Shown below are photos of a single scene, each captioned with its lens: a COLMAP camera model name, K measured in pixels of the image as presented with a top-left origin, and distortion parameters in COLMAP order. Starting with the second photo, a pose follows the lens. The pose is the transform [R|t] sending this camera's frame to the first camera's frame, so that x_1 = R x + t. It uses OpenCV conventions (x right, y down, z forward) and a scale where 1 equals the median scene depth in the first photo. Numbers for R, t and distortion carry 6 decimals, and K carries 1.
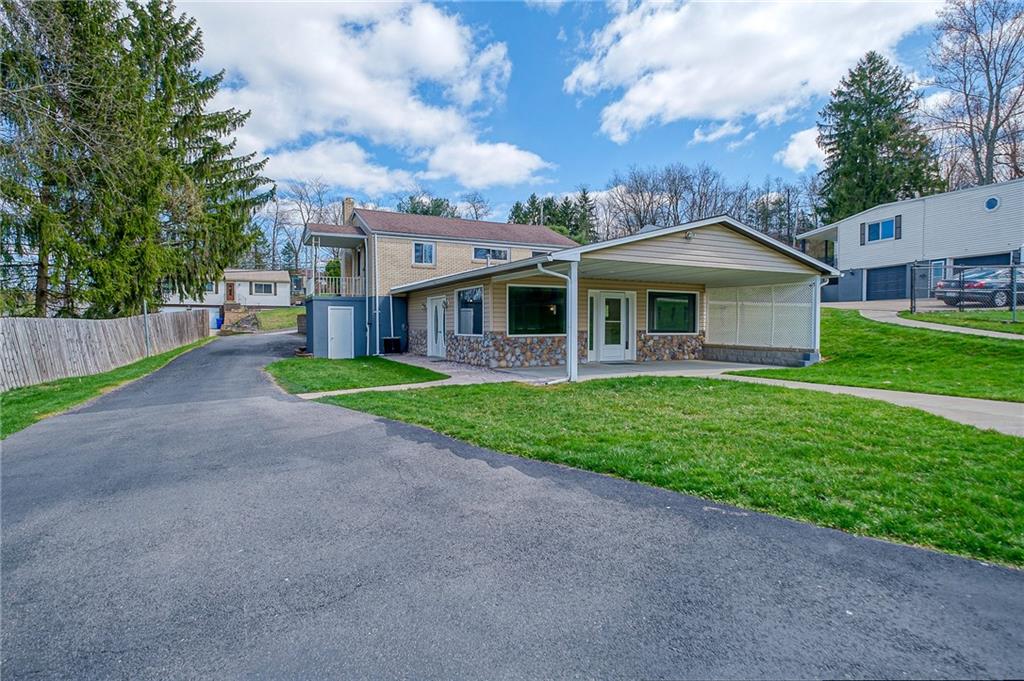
lens RADIAL K [[546.8, 0, 513.0], [0, 546.8, 339.6], [0, 0, 1]] dist [0.001724, 0.000443]
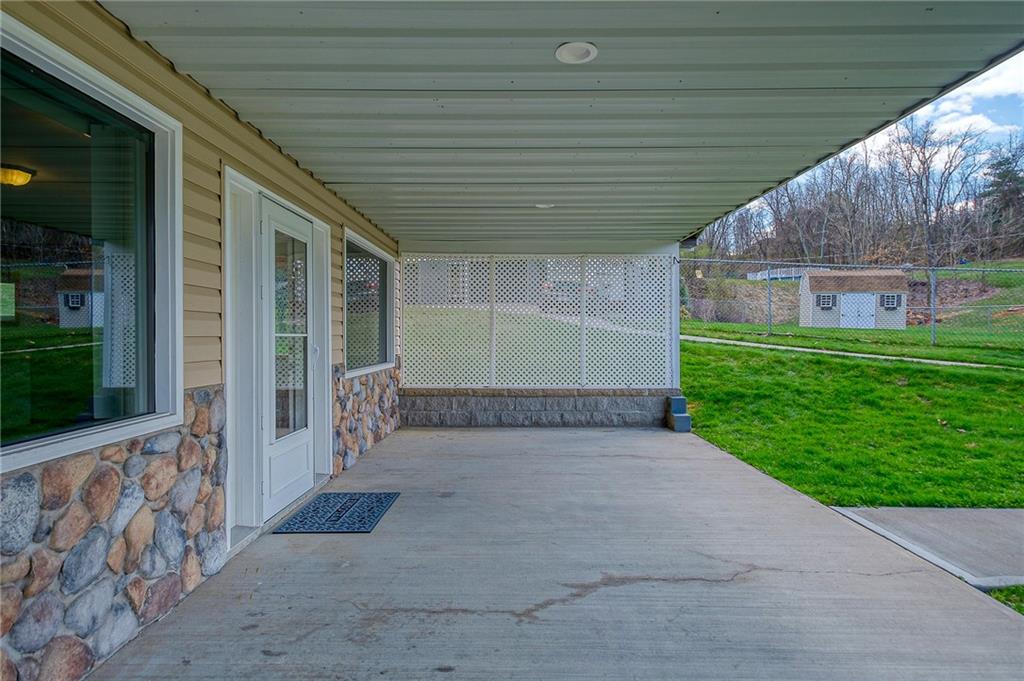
lens RADIAL K [[540.0, 0, 511.2], [0, 540.0, 340.8], [0, 0, 1]] dist [-0.007794, -0.000062]
pose [[0.434632, -0.002614, 0.900604, 0.014688], [0.023809, 0.999680, -0.008589, -0.024580], [-0.900293, 0.025175, 0.434555, 0.794885]]
